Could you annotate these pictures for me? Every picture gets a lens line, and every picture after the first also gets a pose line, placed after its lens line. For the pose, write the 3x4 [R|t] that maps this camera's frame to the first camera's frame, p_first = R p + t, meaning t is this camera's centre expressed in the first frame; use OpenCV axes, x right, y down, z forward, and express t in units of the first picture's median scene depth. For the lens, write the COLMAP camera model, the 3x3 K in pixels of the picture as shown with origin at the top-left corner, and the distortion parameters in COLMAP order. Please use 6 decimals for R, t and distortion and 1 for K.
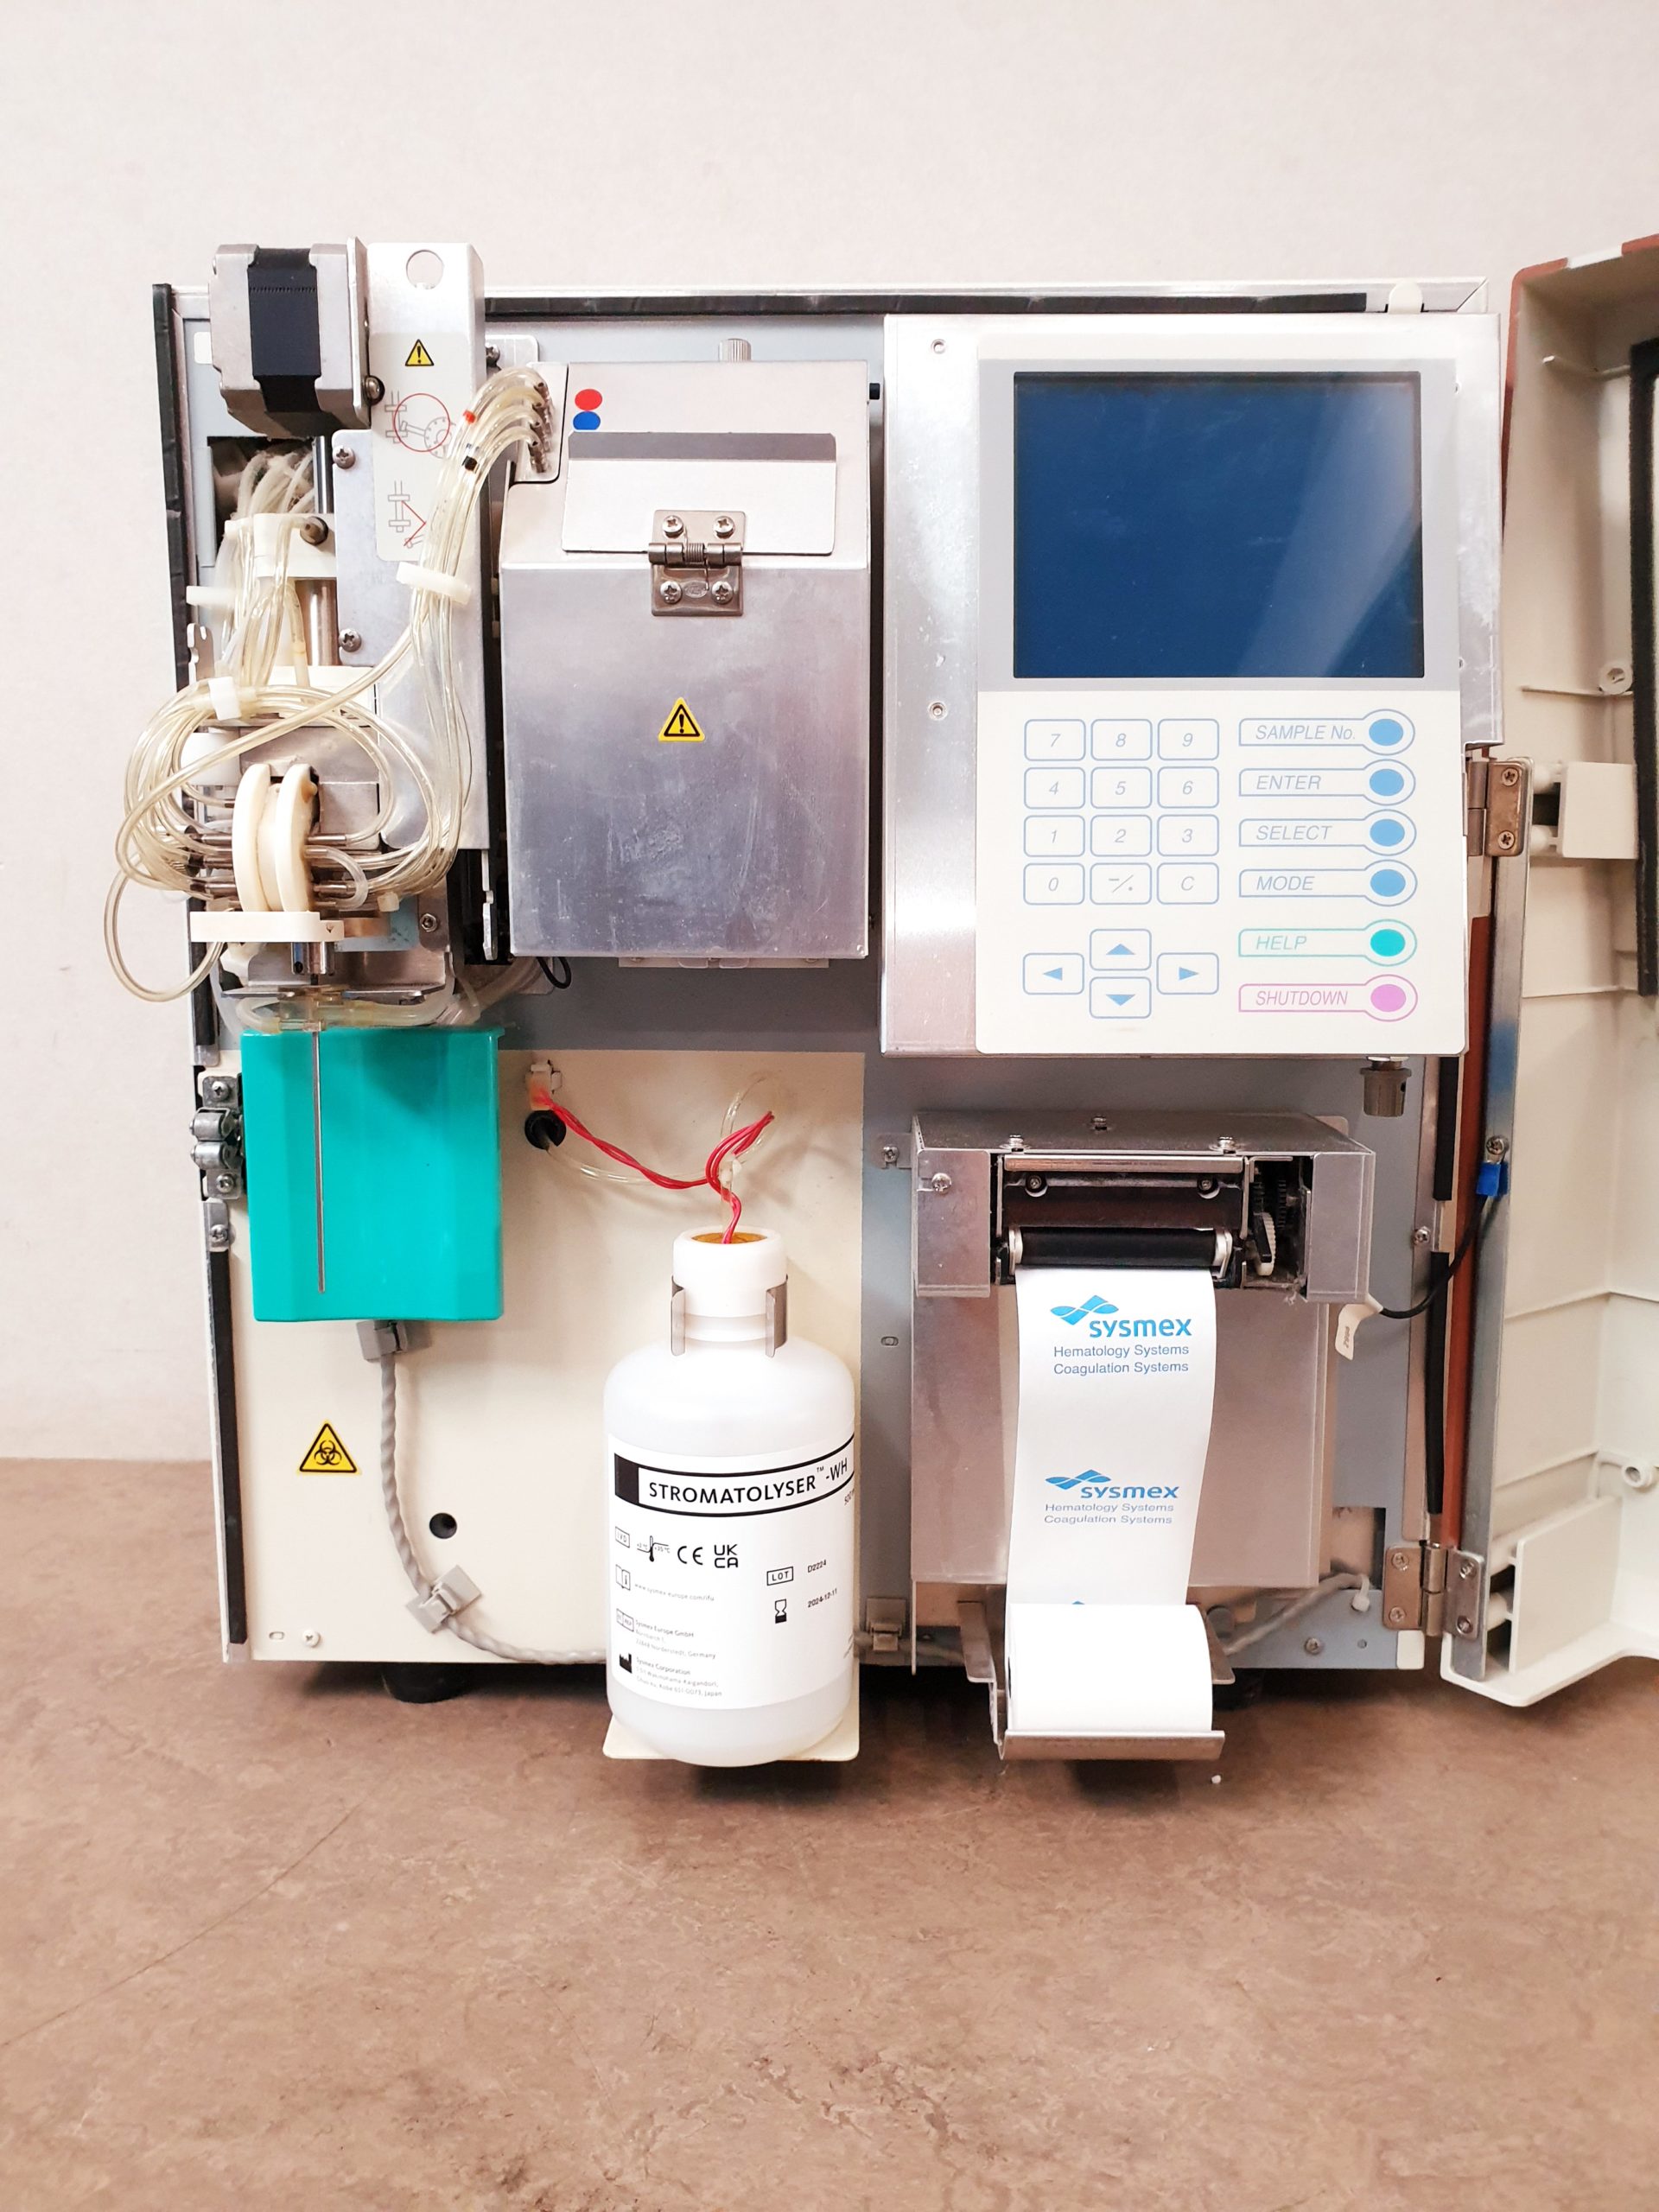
lens RADIAL K [[1651.1, 0, 832.8], [0, 1651.1, 1096.5], [0, 0, 1]] dist [-0.020877, -0.007793]
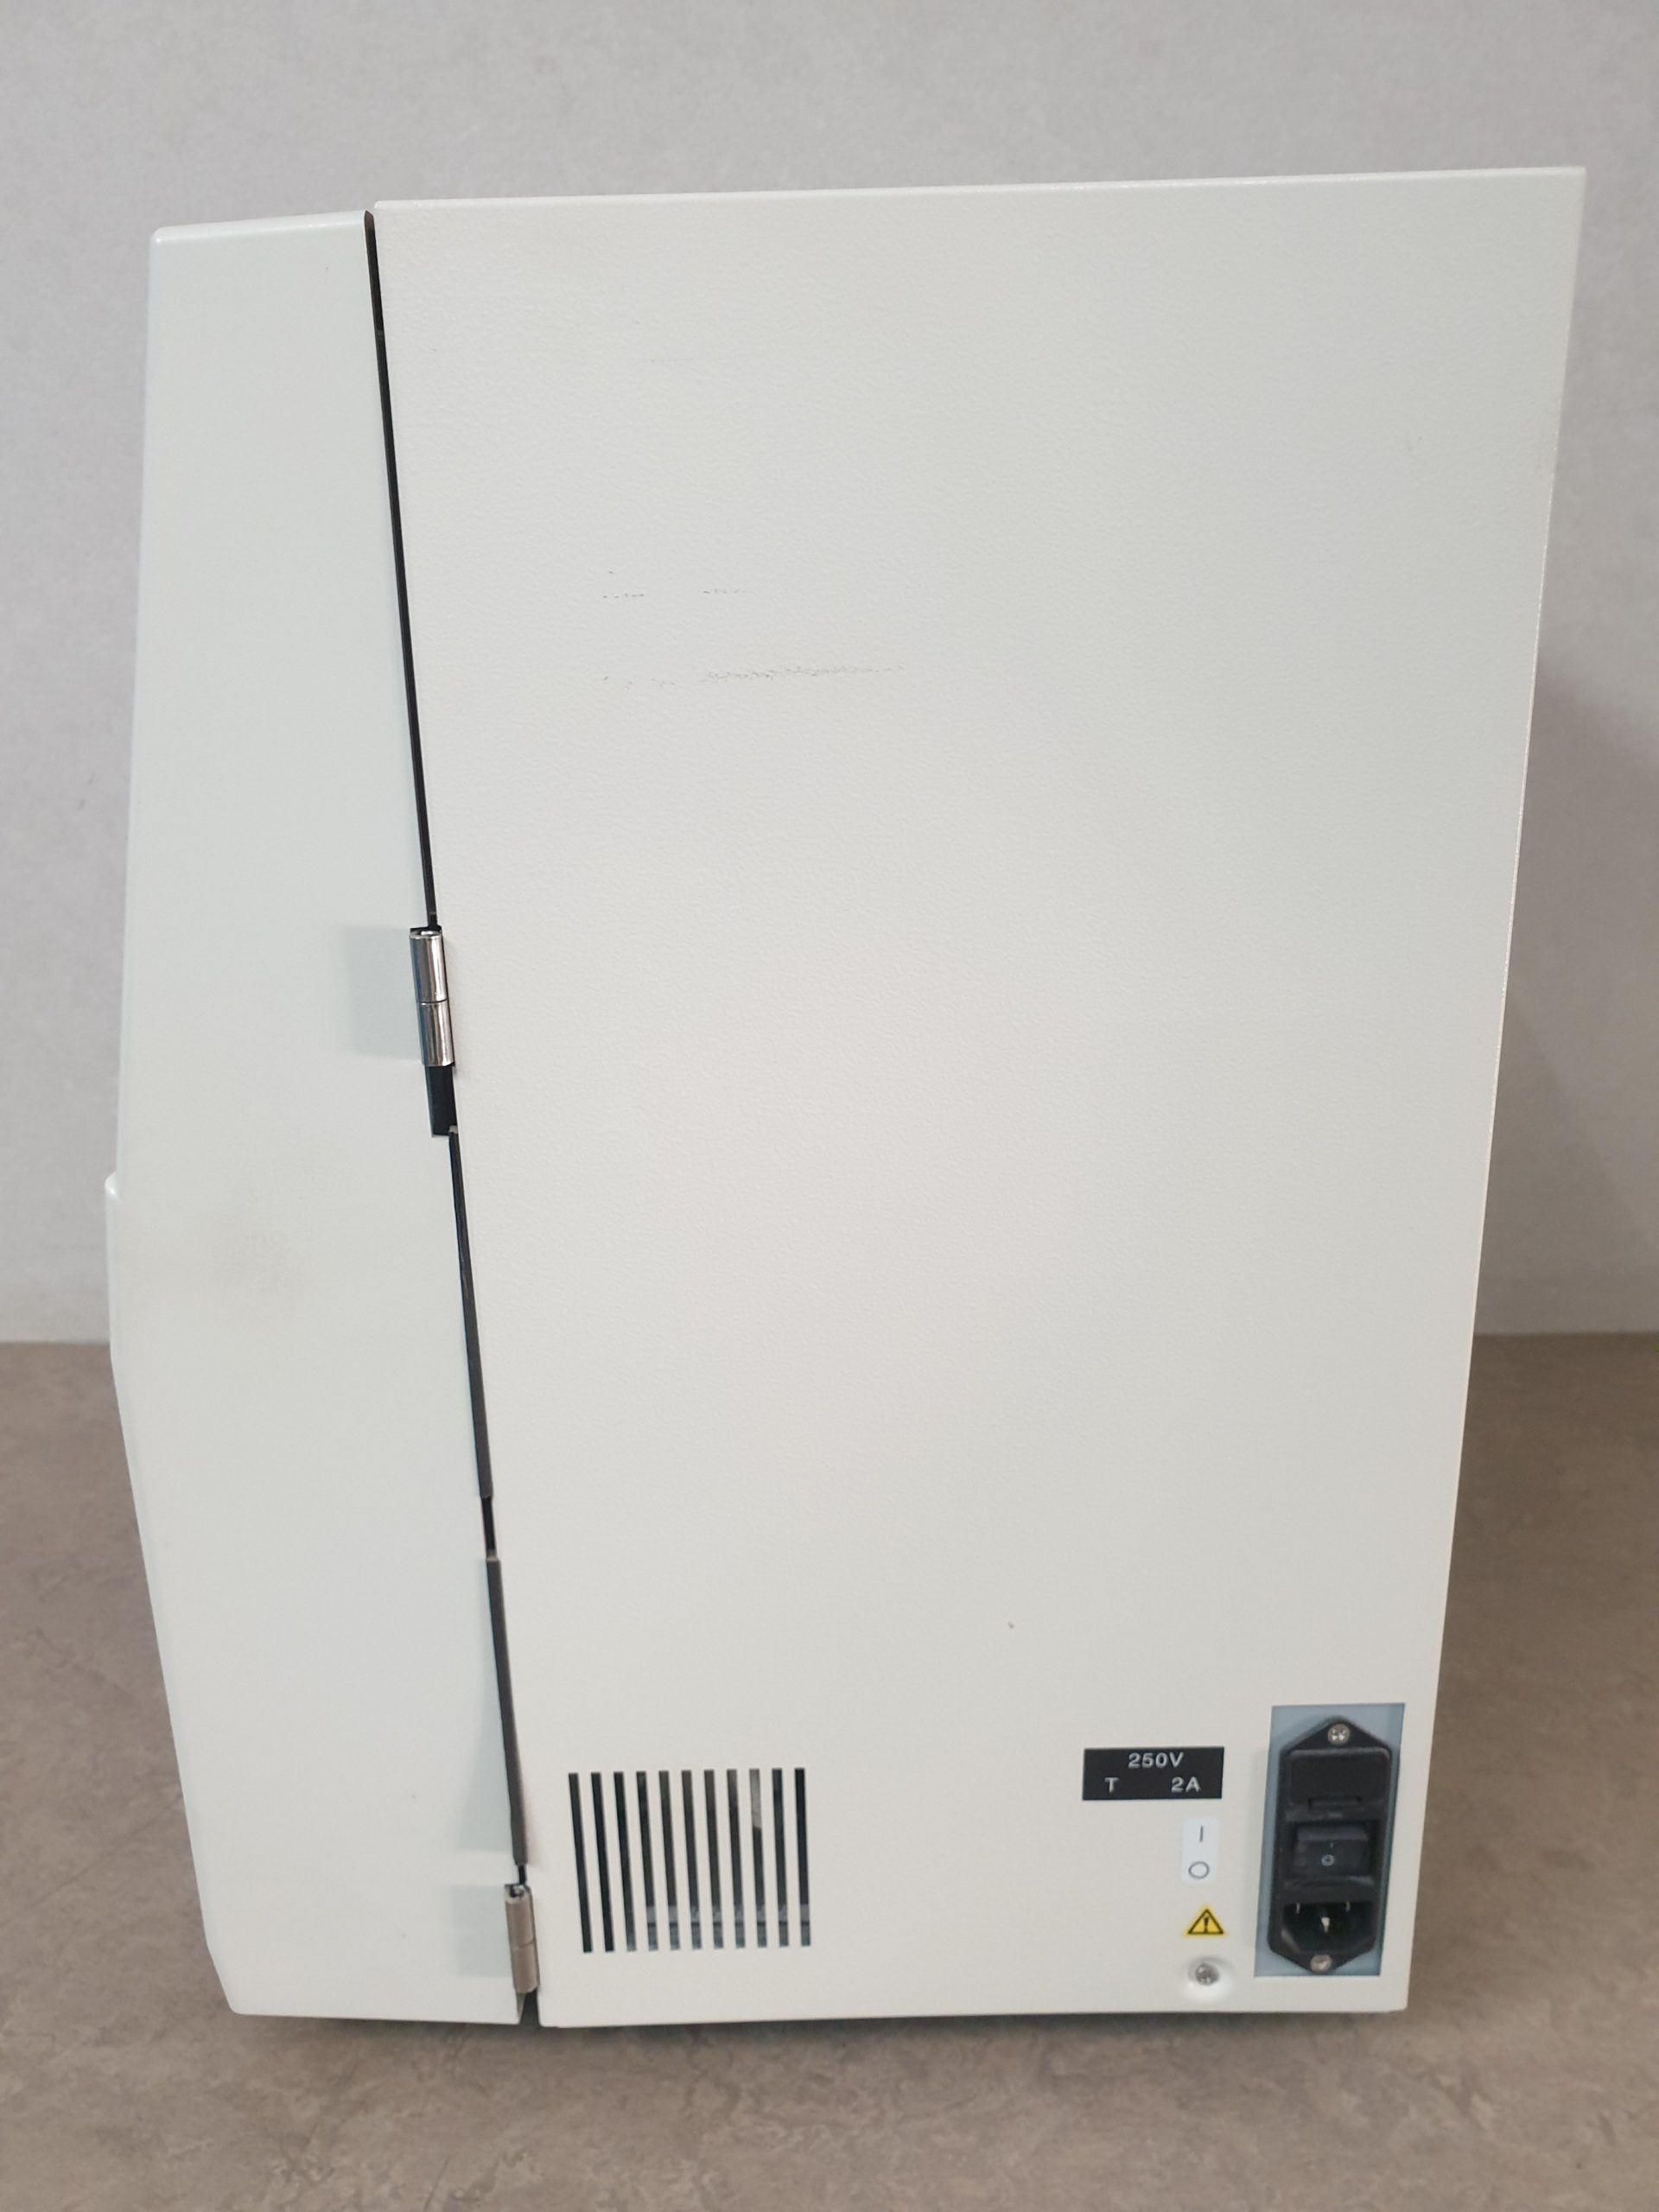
lens RADIAL K [[1651.1, 0, 837.6], [0, 1651.1, 1106.4], [0, 0, 1]] dist [-0.020877, -0.007793]
pose [[0.999845, -0.017548, 0.001047, 0.175973], [0.017136, 0.986186, 0.164750, -0.245054], [-0.003923, -0.164707, 0.986335, -0.093783]]
